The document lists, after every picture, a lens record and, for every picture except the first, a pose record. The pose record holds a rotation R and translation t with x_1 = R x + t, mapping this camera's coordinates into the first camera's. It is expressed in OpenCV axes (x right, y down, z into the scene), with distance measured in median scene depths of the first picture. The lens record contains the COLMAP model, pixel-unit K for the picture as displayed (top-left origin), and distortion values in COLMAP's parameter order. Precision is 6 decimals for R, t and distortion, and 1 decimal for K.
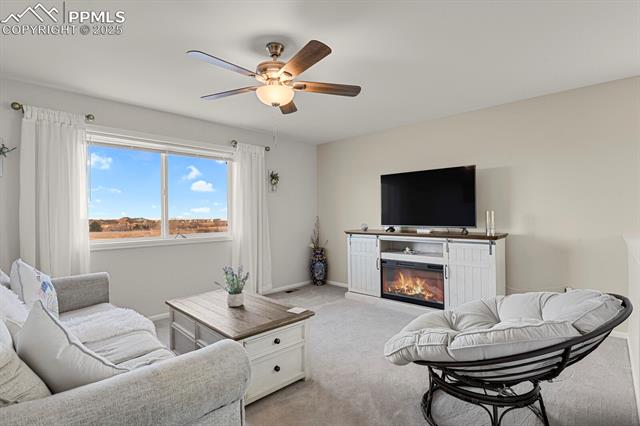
lens RADIAL K [[312.4, 0, 320.0], [0, 312.4, 213.0], [0, 0, 1]] dist [-0.033959, 0.000407]
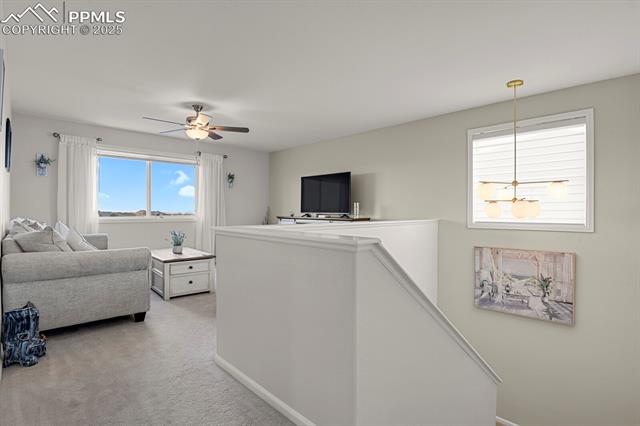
lens RADIAL K [[312.4, 0, 320.0], [0, 312.4, 213.0], [0, 0, 1]] dist [-0.033959, 0.000407]
pose [[0.999006, 0.018061, -0.040747, 0.394605], [-0.017551, 0.999764, 0.012822, 0.025224], [0.040969, -0.012094, 0.999087, -0.466997]]
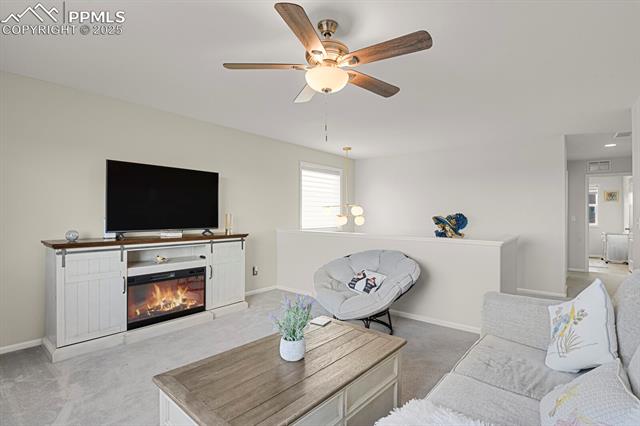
lens RADIAL K [[312.4, 0, 320.0], [0, 312.4, 213.0], [0, 0, 1]] dist [-0.033959, 0.000407]
pose [[-0.061660, 0.022593, 0.997842, -0.599312], [-0.005189, 0.999723, -0.022956, 0.013742], [-0.998084, -0.006593, -0.061525, 0.654025]]
